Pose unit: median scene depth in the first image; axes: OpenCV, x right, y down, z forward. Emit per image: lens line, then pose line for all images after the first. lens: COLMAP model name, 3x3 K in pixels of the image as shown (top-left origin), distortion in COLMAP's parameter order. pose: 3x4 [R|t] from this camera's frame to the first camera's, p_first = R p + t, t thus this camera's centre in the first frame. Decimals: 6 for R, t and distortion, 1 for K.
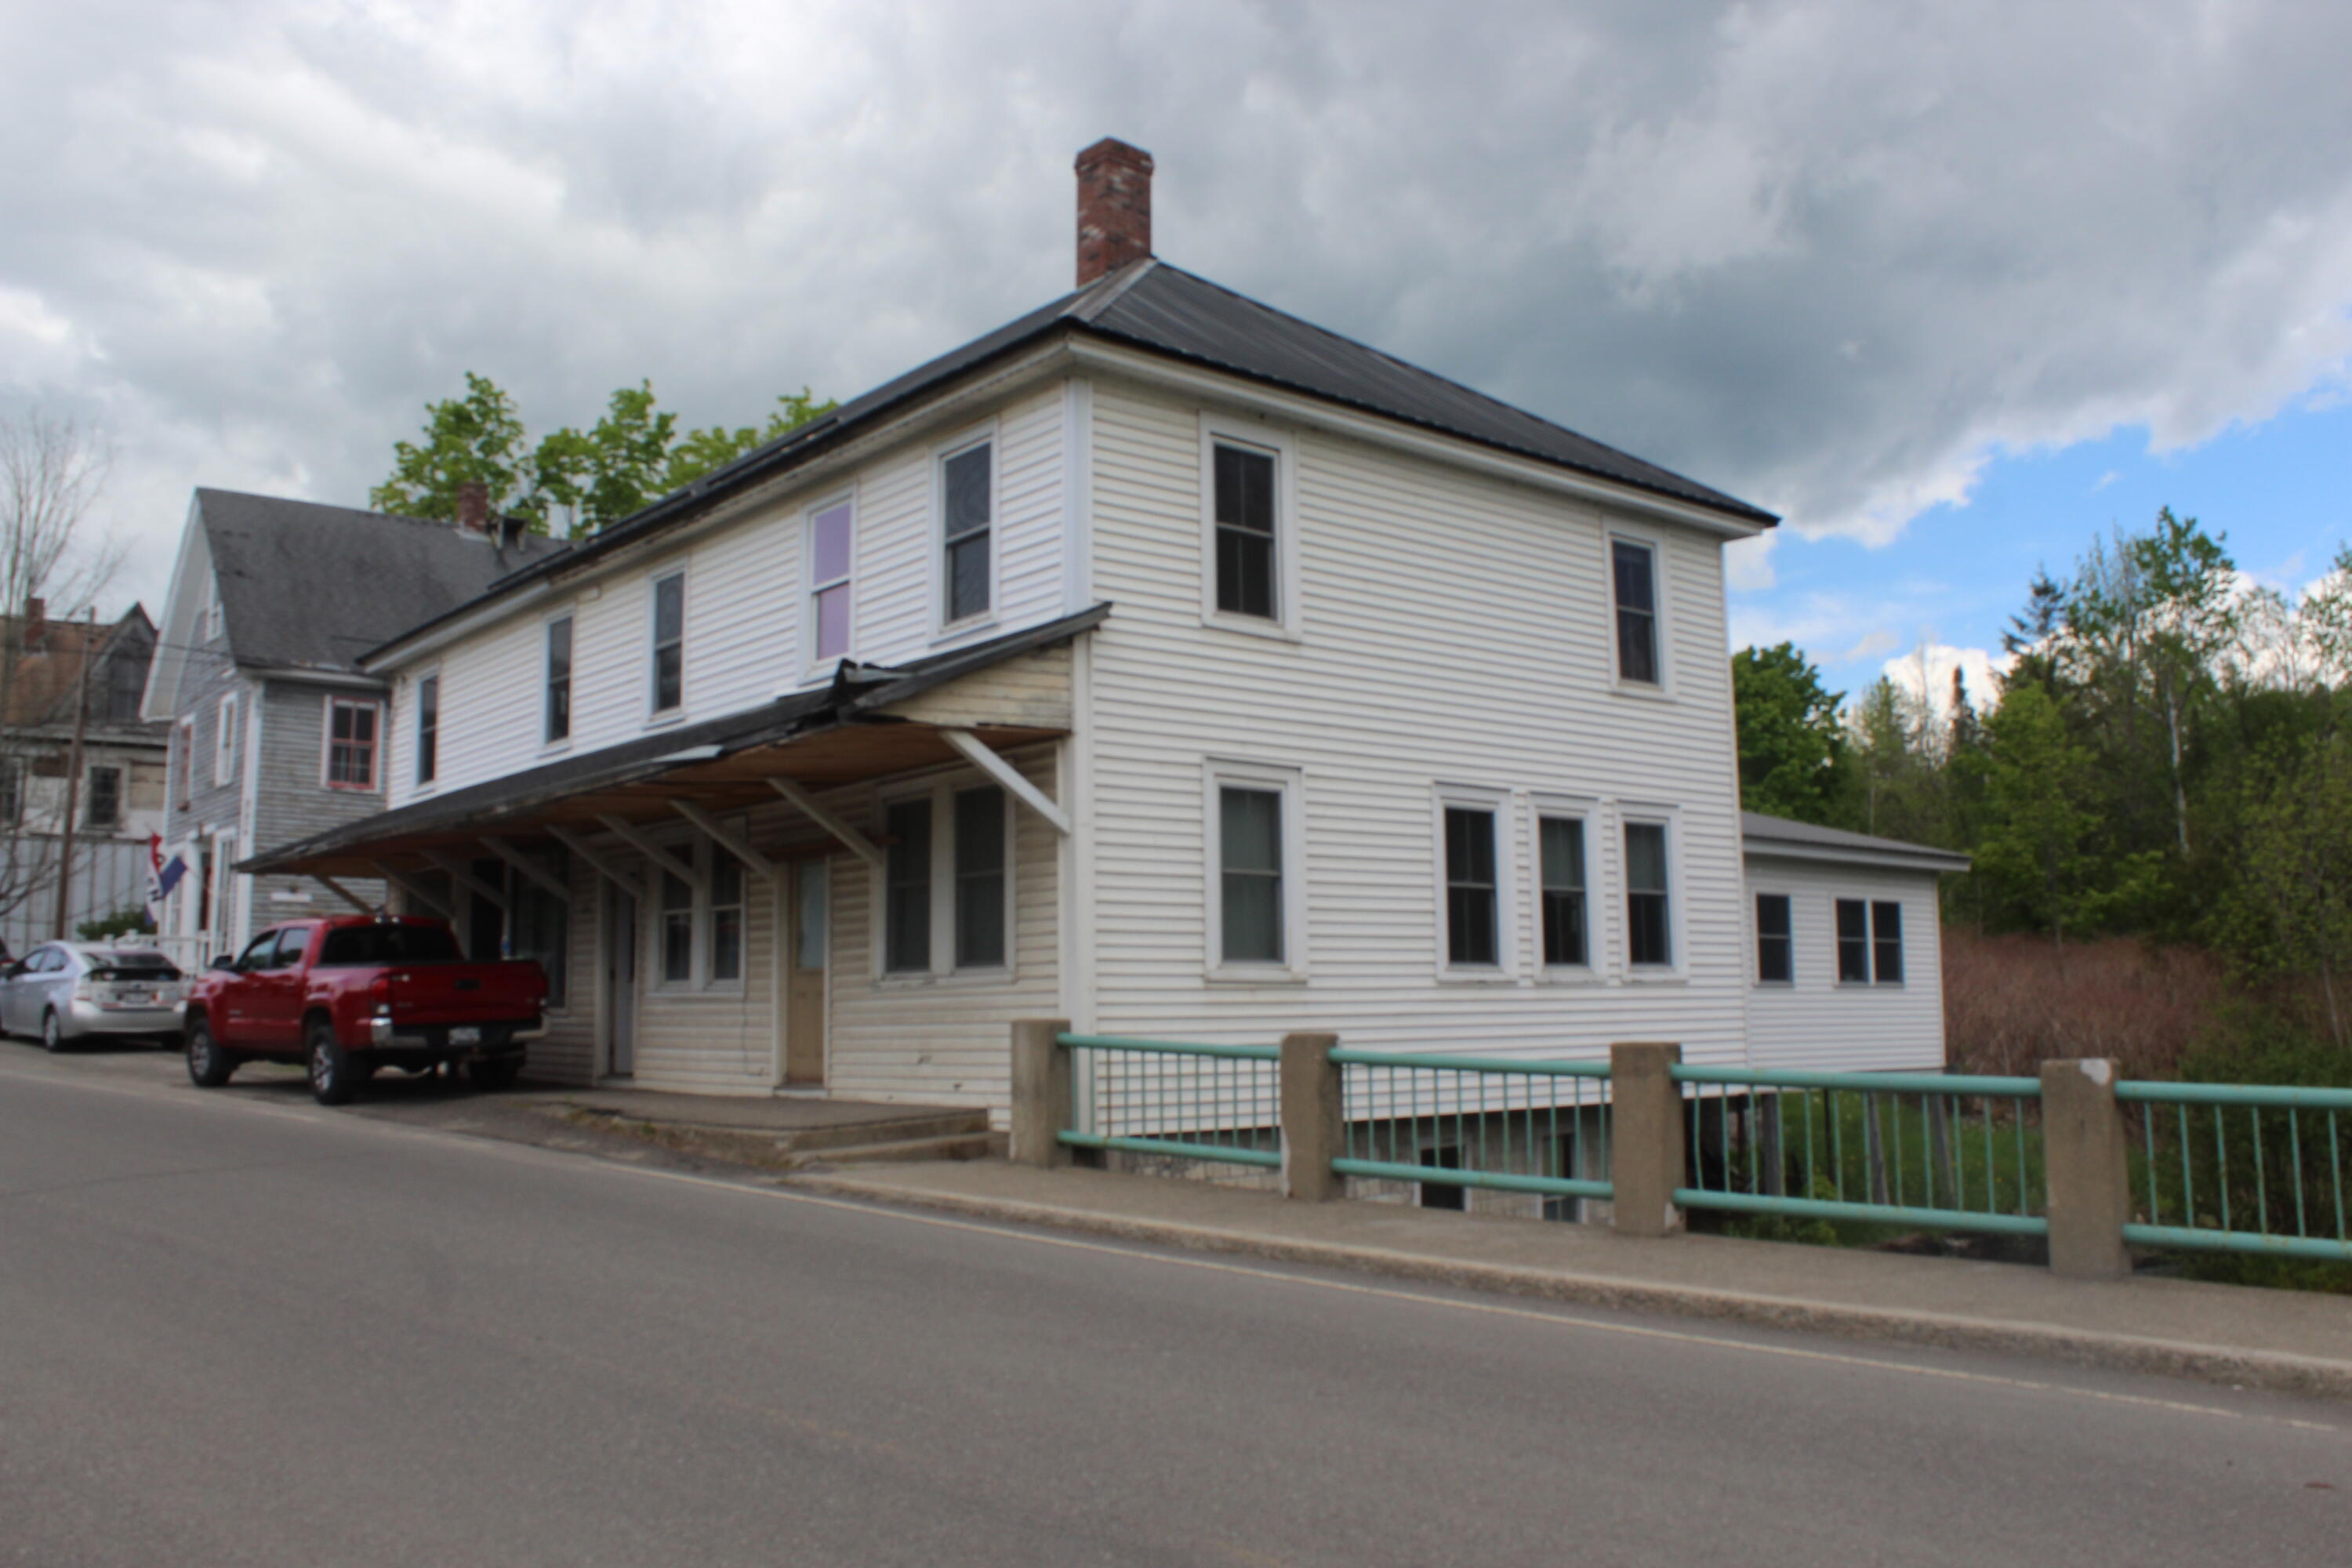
lens RADIAL K [[2000.1, 0, 1184.8], [0, 2000.1, 804.7], [0, 0, 1]] dist [-0.178465, 0.146321]
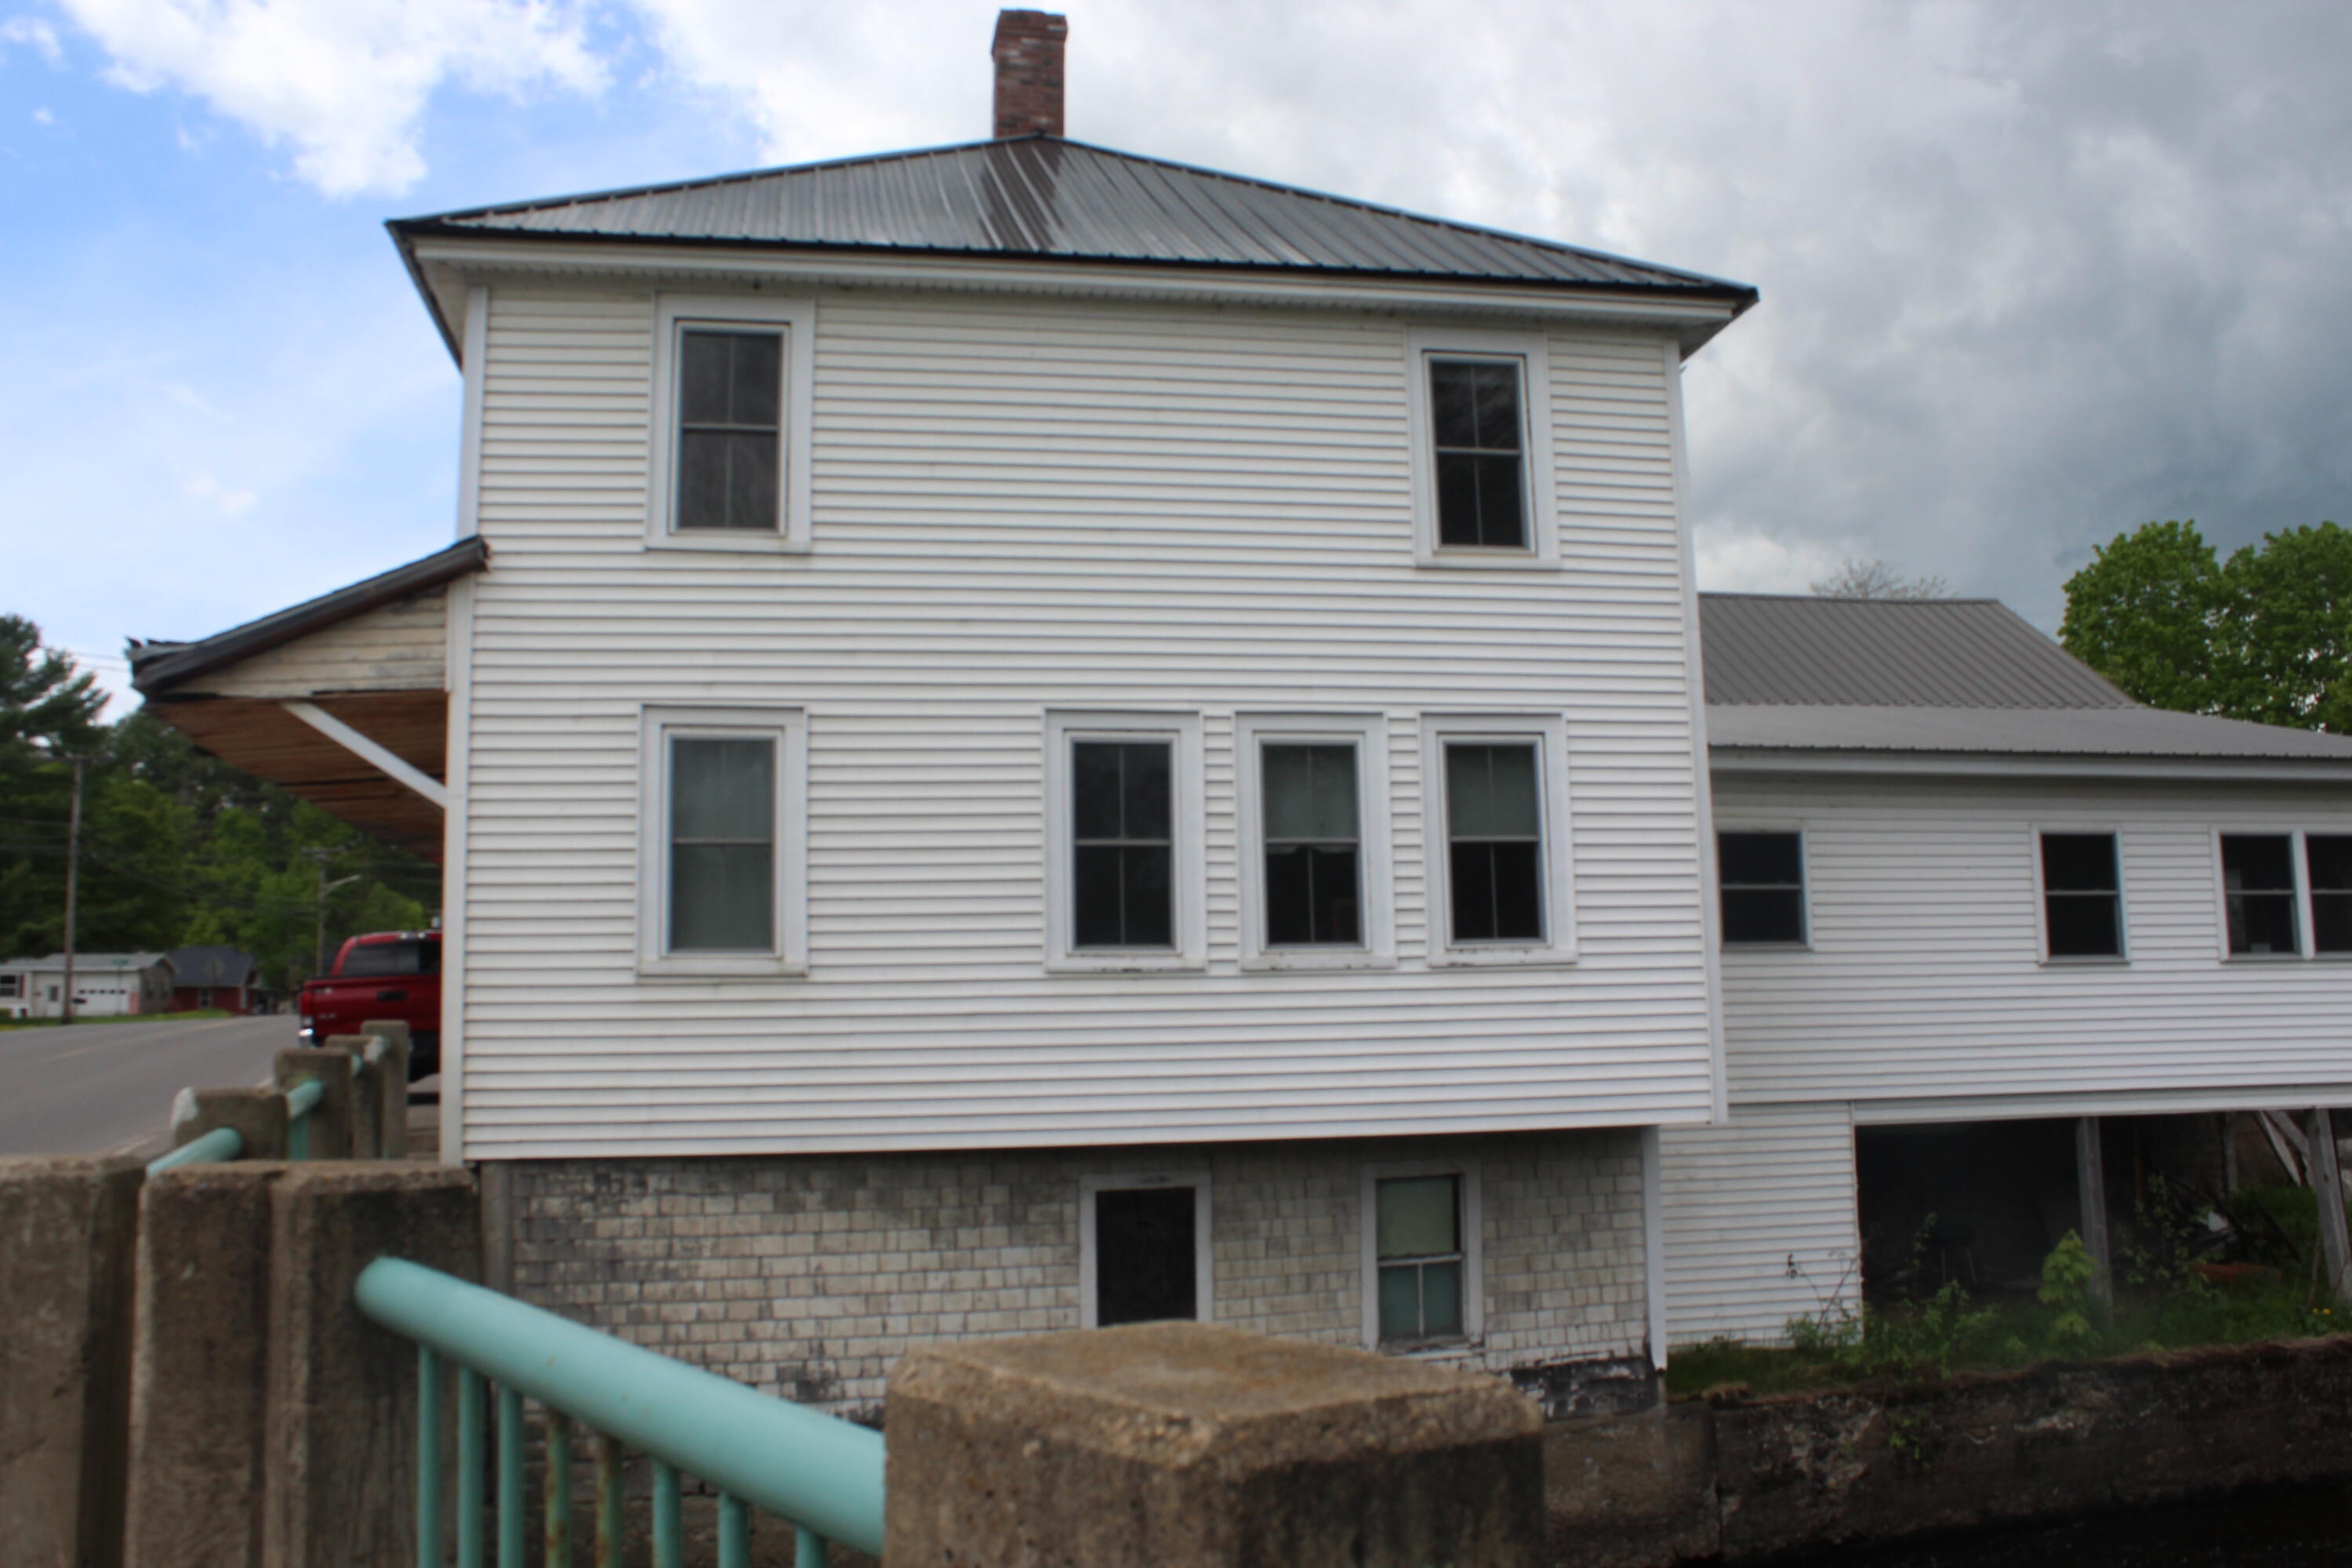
lens RADIAL K [[2000.1, 0, 1184.8], [0, 2000.1, 804.7], [0, 0, 1]] dist [-0.178465, 0.146321]
pose [[0.863603, -0.065979, -0.499837, 0.515421], [0.064196, 0.997721, -0.020785, 0.041082], [0.500069, -0.014137, 0.865870, 0.338158]]
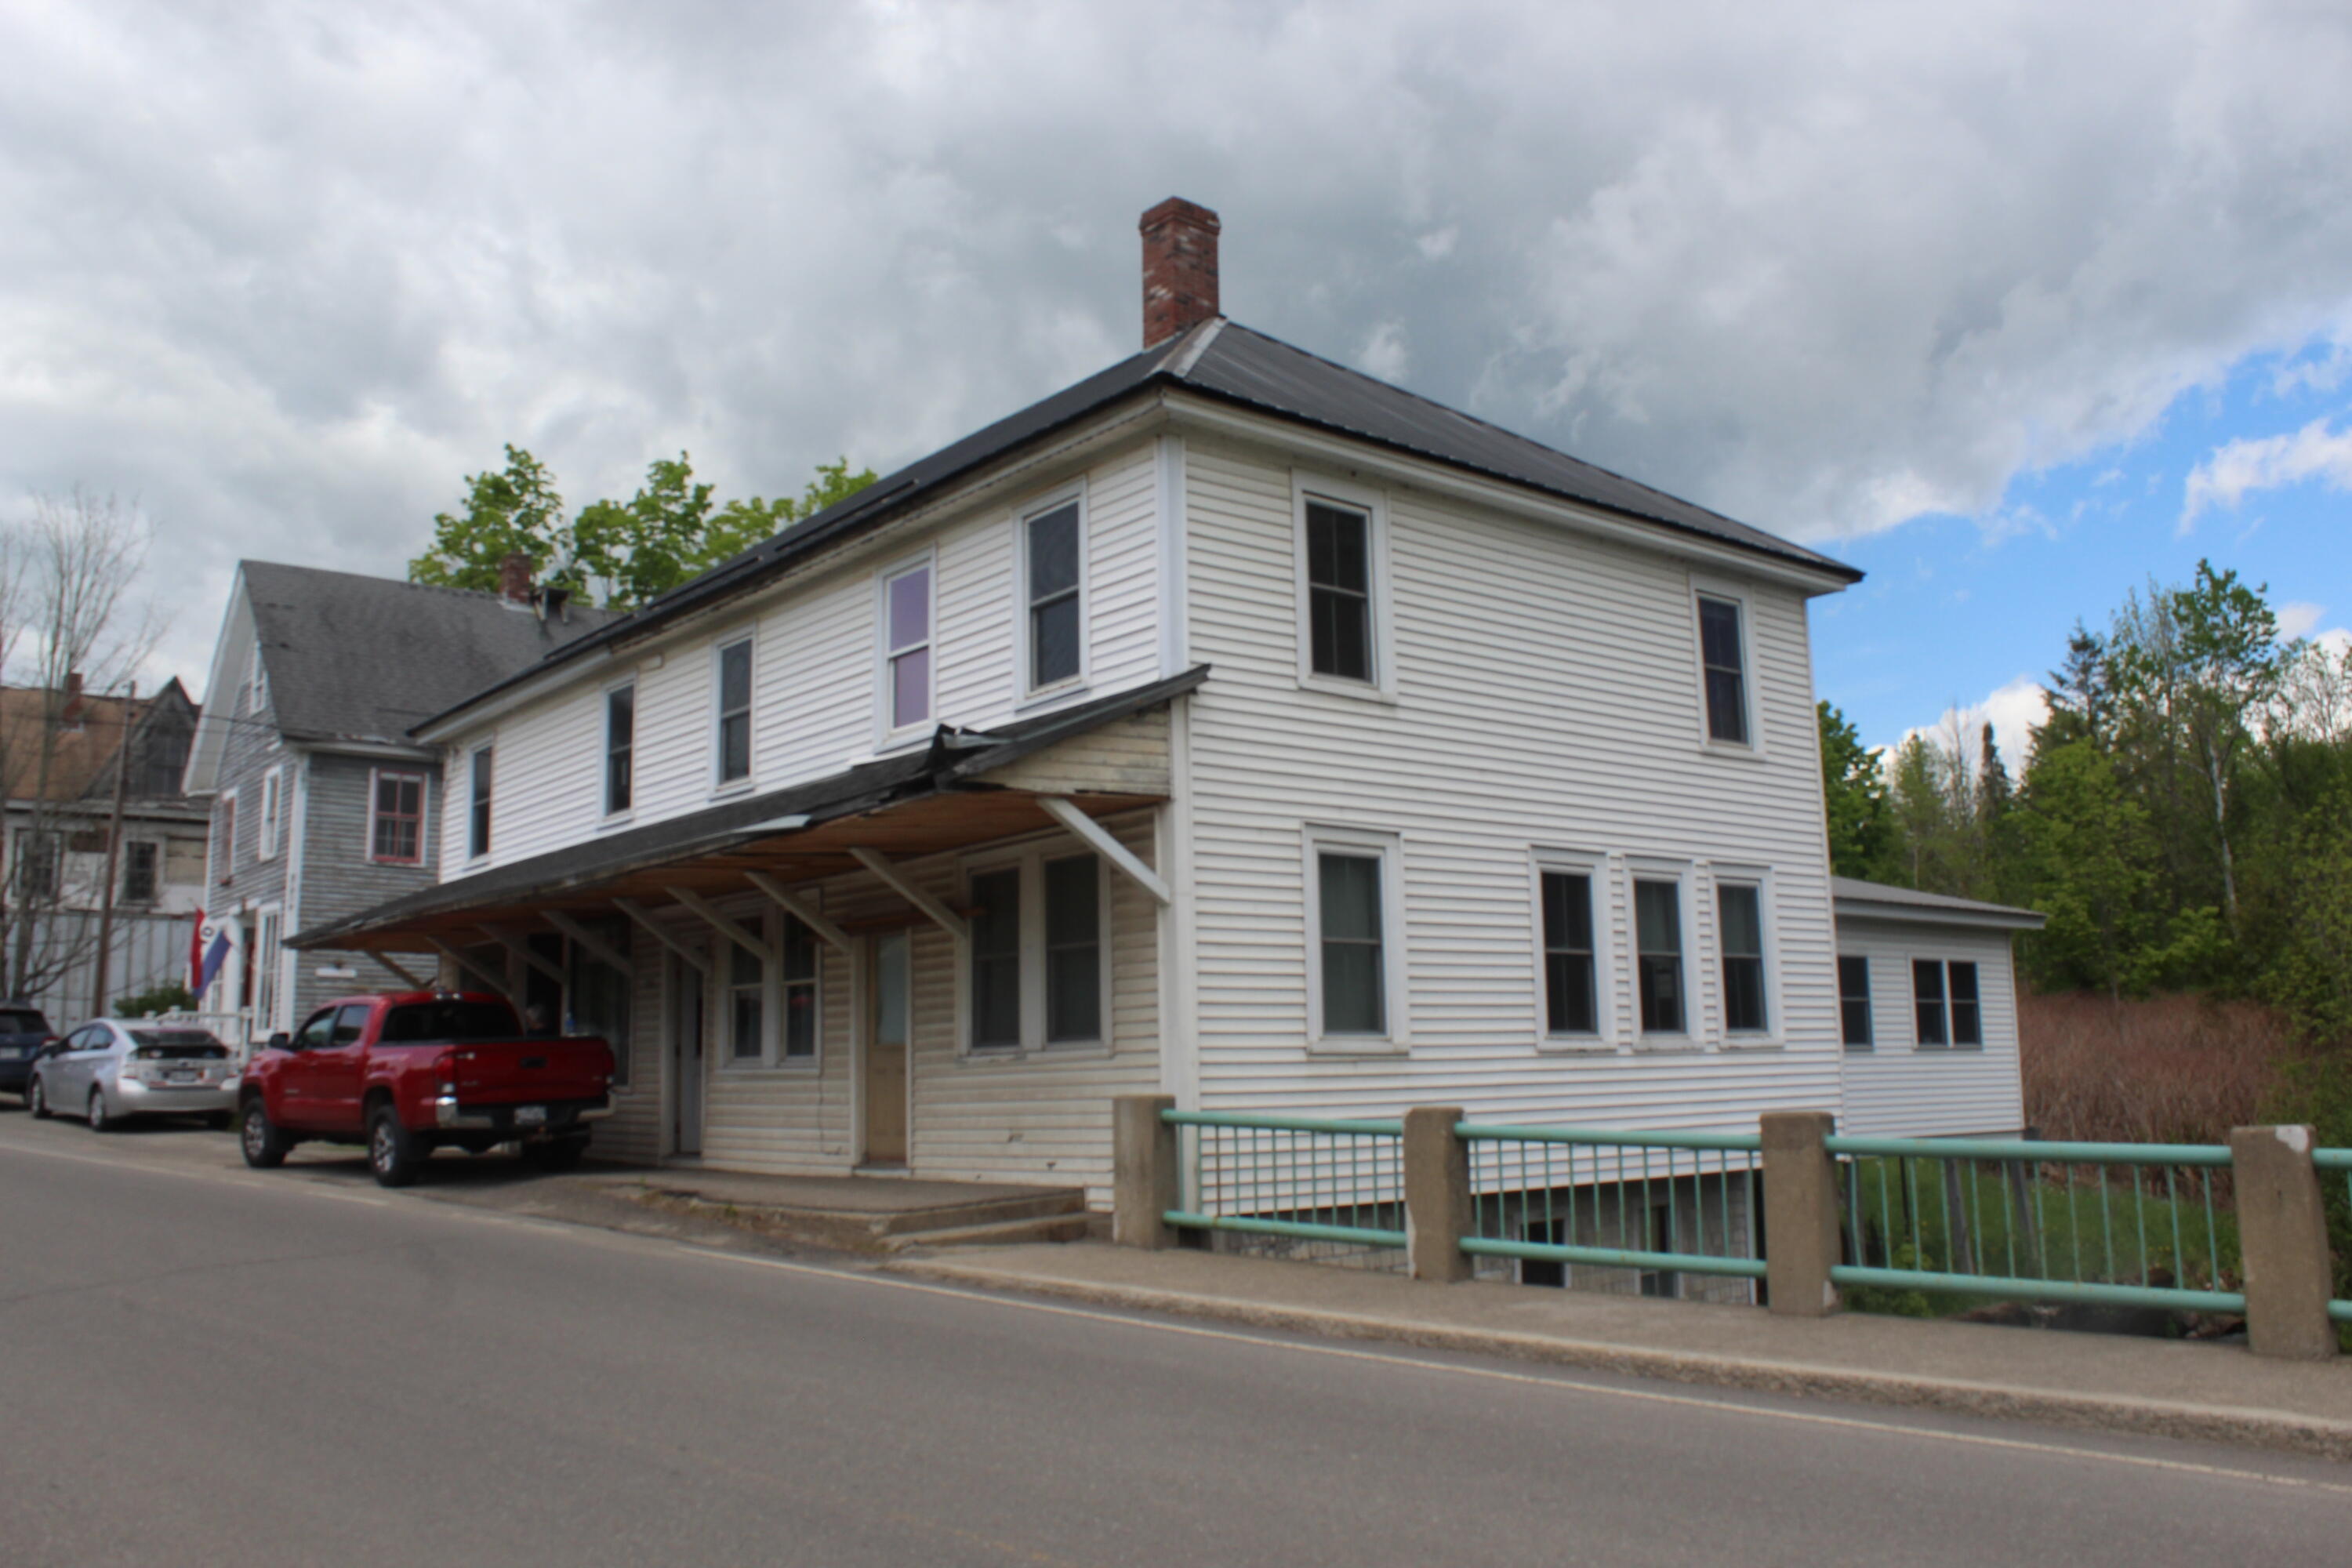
lens RADIAL K [[2000.5, 0, 1176.0], [0, 2000.5, 784.0], [0, 0, 1]] dist [-0.176727, 0.145687]
pose [[0.999848, -0.010379, -0.013980, -0.032188], [0.009746, 0.998959, -0.044571, -0.000013], [0.014428, 0.044428, 0.998908, 0.022900]]
